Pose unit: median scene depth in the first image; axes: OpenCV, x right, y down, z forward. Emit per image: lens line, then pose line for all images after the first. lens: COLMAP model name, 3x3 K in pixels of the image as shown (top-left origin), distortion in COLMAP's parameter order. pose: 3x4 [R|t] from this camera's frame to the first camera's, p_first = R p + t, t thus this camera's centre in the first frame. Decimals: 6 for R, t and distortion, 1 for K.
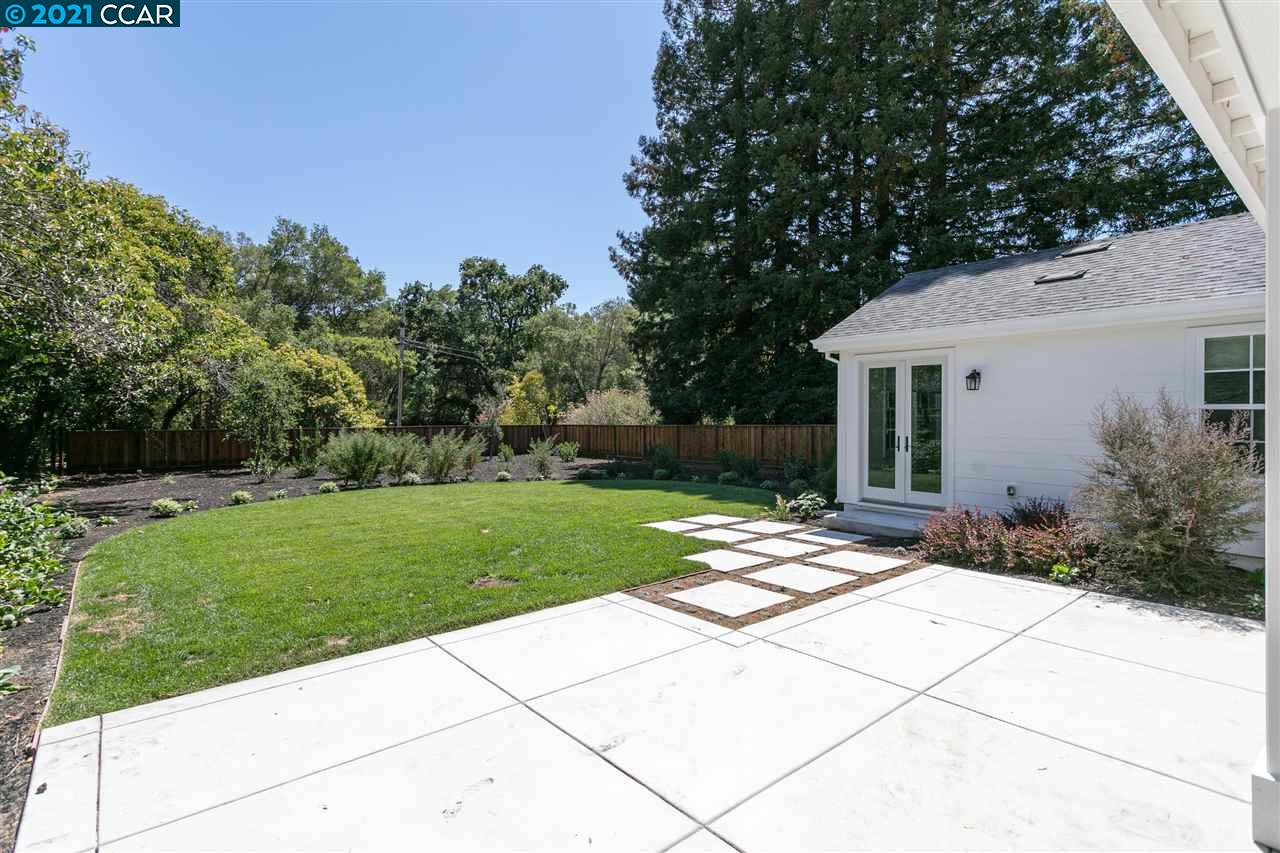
lens RADIAL K [[619.8, 0, 645.0], [0, 619.8, 430.8], [0, 0, 1]] dist [-0.005149, 0.001293]
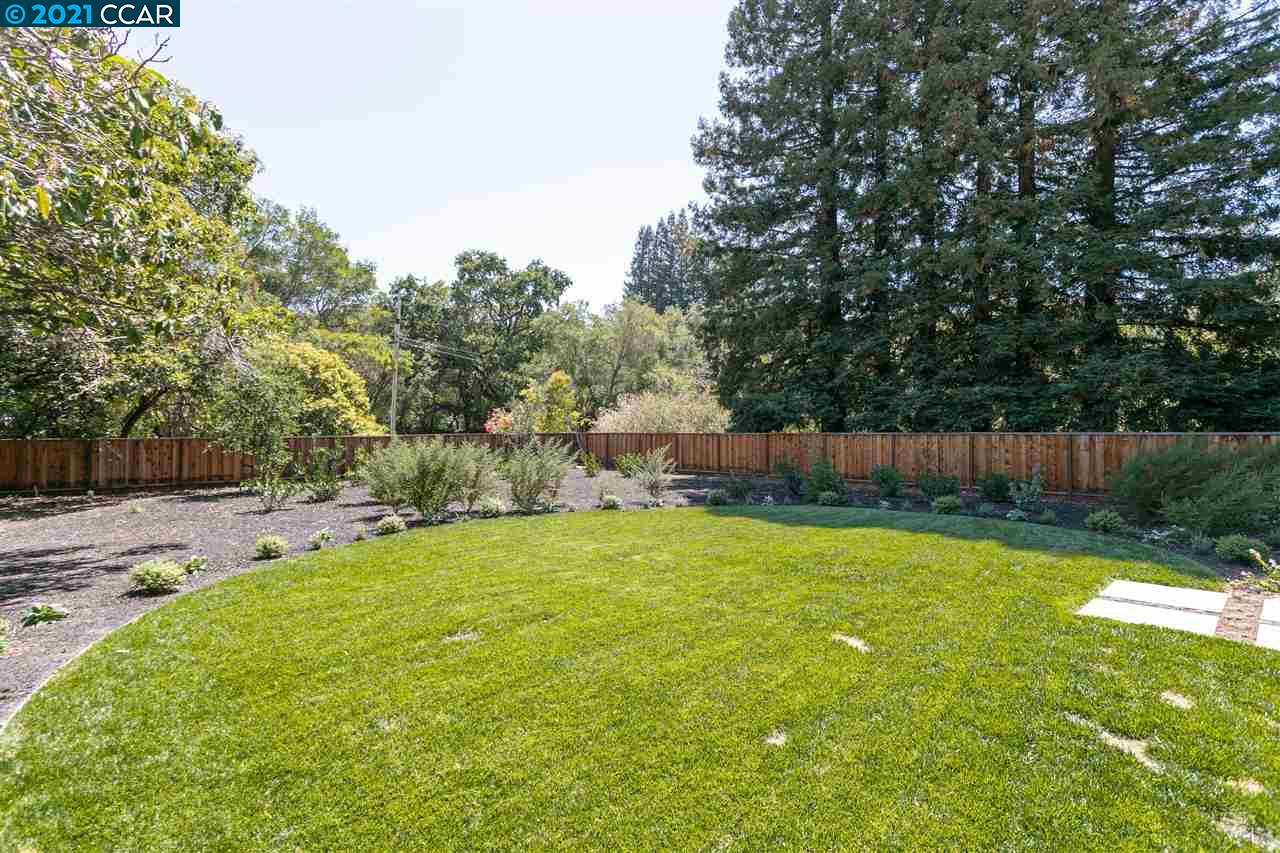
lens RADIAL K [[619.8, 0, 634.9], [0, 619.8, 417.9], [0, 0, 1]] dist [-0.005149, 0.001293]
pose [[0.998926, 0.002520, 0.046274, -0.098857], [-0.000794, 0.999304, -0.037295, 0.000712], [-0.046336, 0.037218, 0.998232, 0.111623]]
